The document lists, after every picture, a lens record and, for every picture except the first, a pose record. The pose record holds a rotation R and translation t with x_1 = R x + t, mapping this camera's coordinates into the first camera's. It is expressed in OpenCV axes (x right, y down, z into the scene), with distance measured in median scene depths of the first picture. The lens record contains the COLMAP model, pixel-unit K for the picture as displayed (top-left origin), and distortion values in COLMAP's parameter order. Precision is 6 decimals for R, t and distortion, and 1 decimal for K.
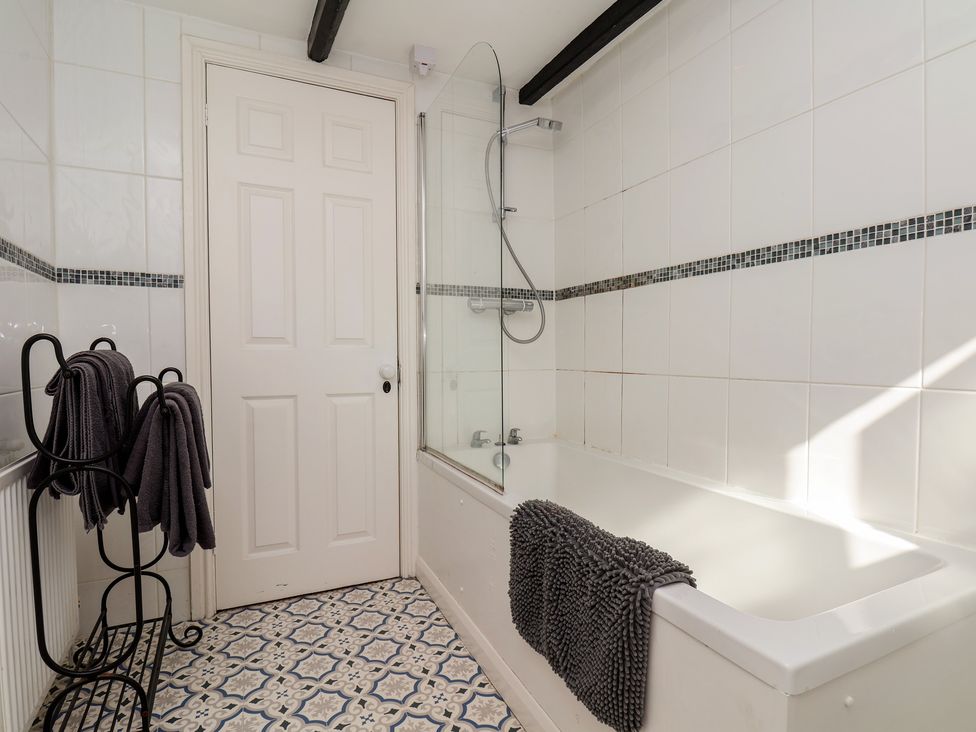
lens RADIAL K [[522.3, 0, 498.7], [0, 522.3, 368.4], [0, 0, 1]] dist [-0.003856, -0.009170]
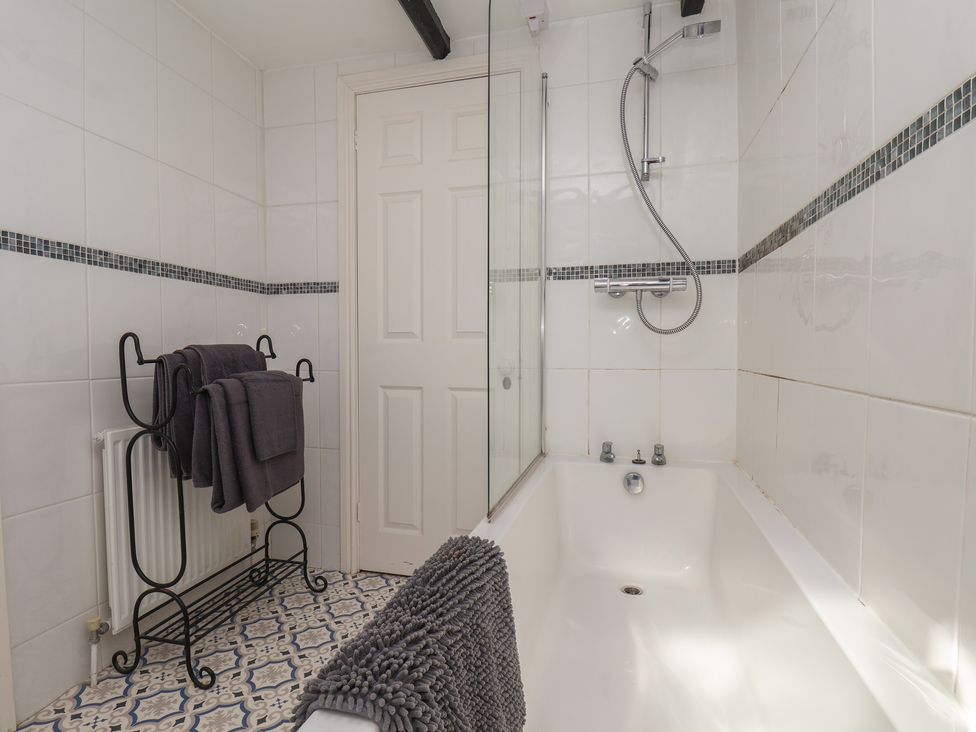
lens RADIAL K [[522.3, 0, 490.0], [0, 522.3, 366.2], [0, 0, 1]] dist [-0.003856, -0.009170]
pose [[0.752845, 0.023367, -0.657783, 0.411487], [-0.019626, 0.999722, 0.013052, -0.006983], [0.657905, 0.003084, 0.753095, 0.304747]]
